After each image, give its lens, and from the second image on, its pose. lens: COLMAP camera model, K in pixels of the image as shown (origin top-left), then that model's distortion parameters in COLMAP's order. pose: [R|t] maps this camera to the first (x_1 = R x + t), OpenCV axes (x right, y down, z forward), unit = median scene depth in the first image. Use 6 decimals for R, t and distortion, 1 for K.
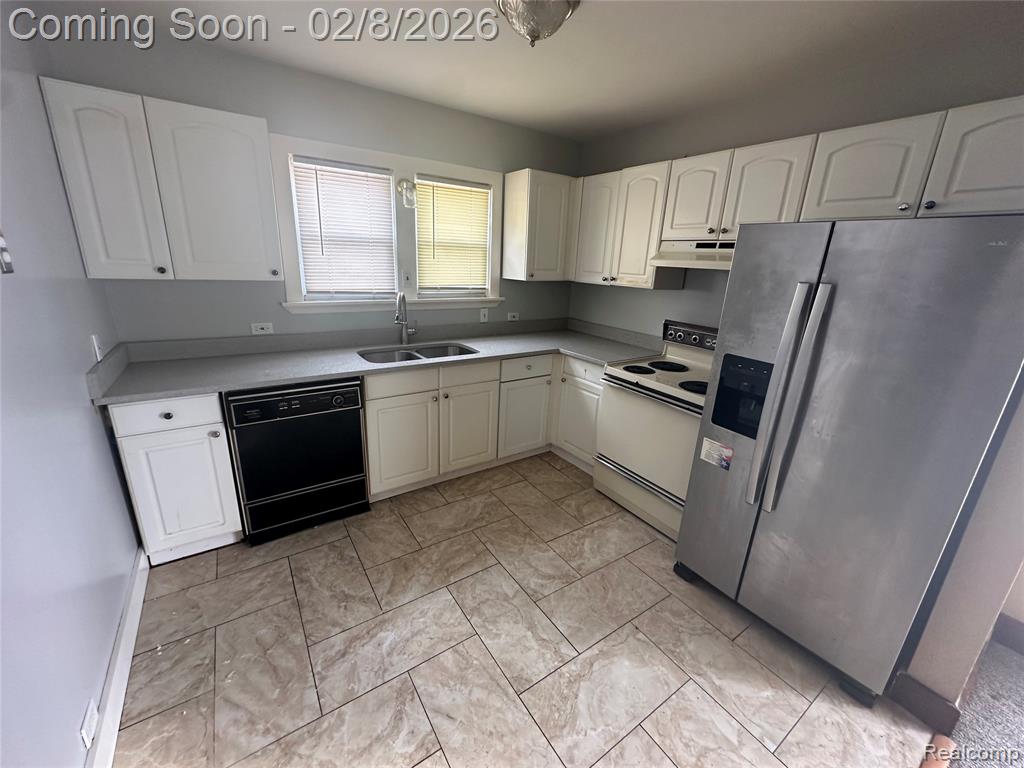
lens RADIAL K [[408.1, 0, 512.7], [0, 408.1, 383.8], [0, 0, 1]] dist [-0.005914, 0.001427]
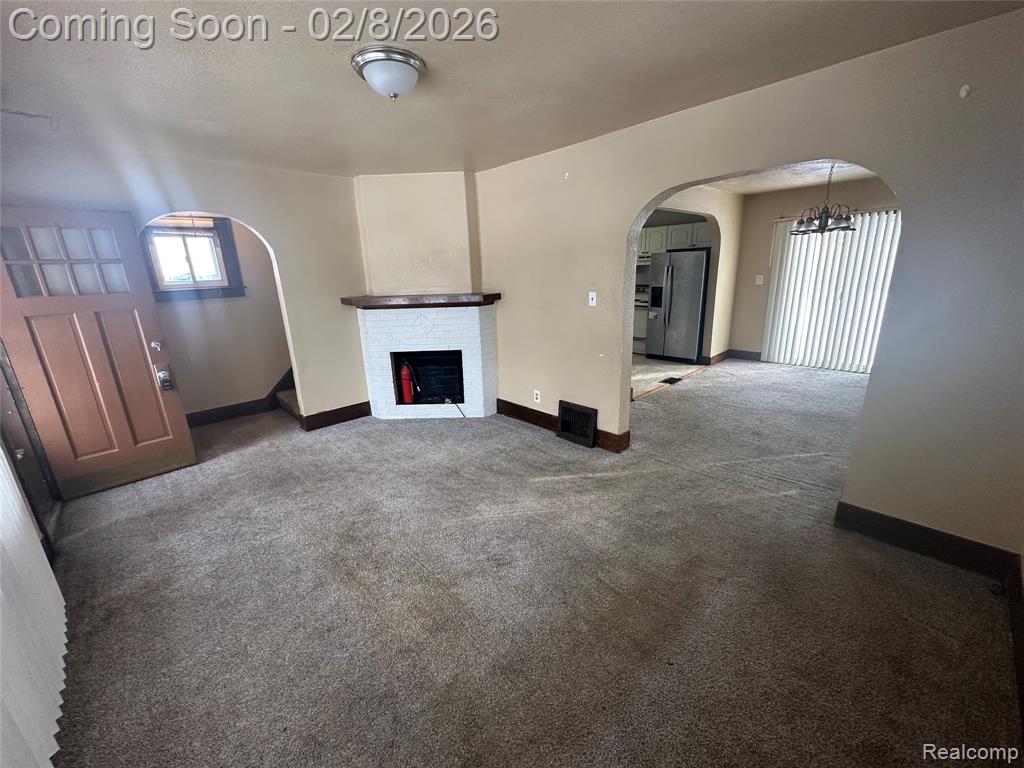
lens RADIAL K [[408.1, 0, 512.7], [0, 408.1, 383.8], [0, 0, 1]] dist [-0.005914, 0.001427]
pose [[0.984608, -0.119641, 0.127411, -1.167774], [0.122090, 0.992452, -0.011564, 0.617129], [-0.125065, 0.026941, 0.991783, -2.243071]]
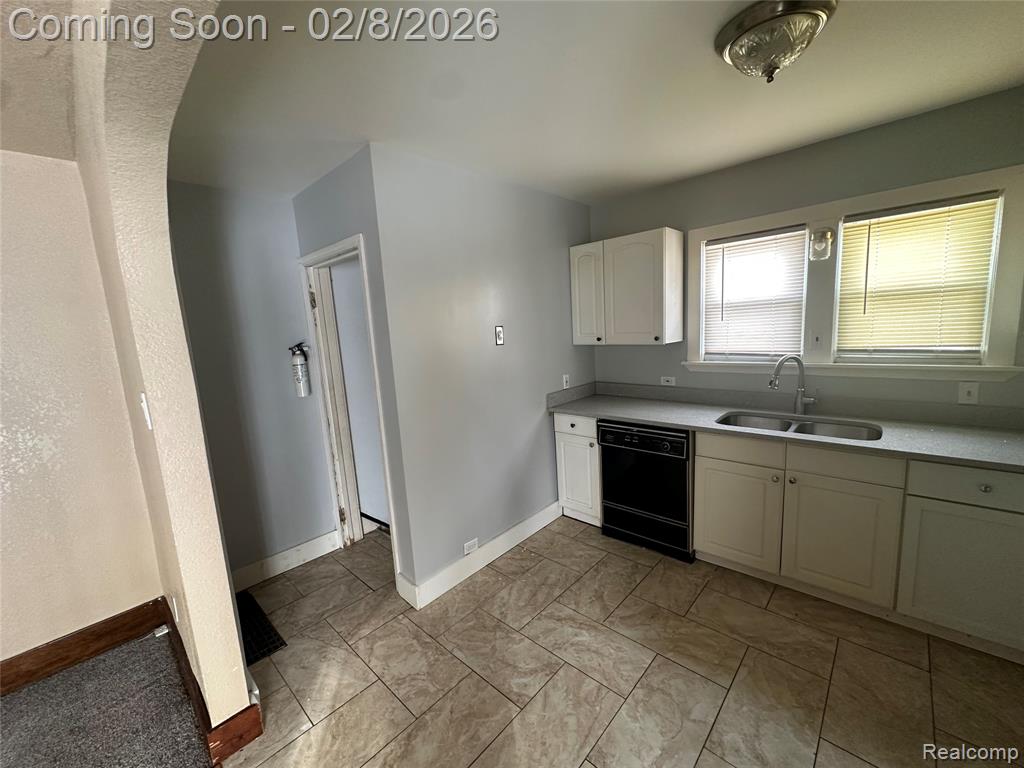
lens RADIAL K [[408.1, 0, 512.7], [0, 408.1, 383.8], [0, 0, 1]] dist [-0.005914, 0.001427]
pose [[0.218993, 0.087339, -0.971810, 0.641400], [-0.217594, 0.975275, 0.038617, -0.090163], [0.951155, 0.203003, 0.232583, 0.315385]]
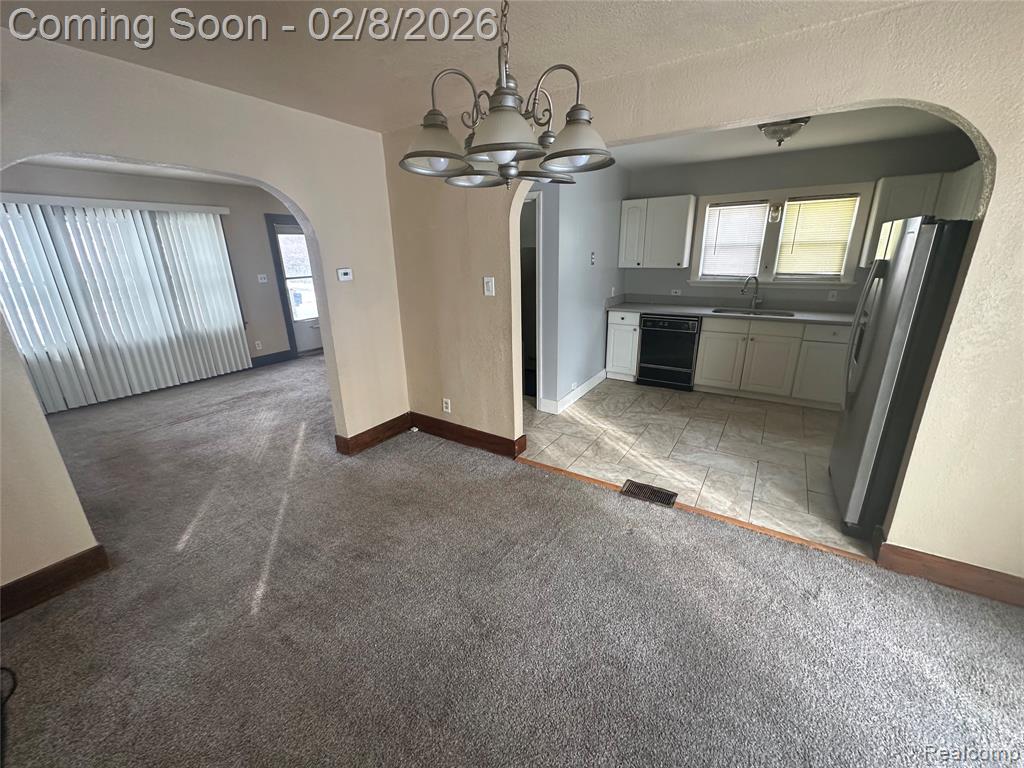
lens RADIAL K [[408.1, 0, 512.7], [0, 408.1, 383.8], [0, 0, 1]] dist [-0.005914, 0.001427]
pose [[0.389850, 0.232913, -0.890937, 1.242062], [-0.234219, 0.960748, 0.148675, 0.239258], [0.890594, 0.150713, 0.429101, -0.667836]]
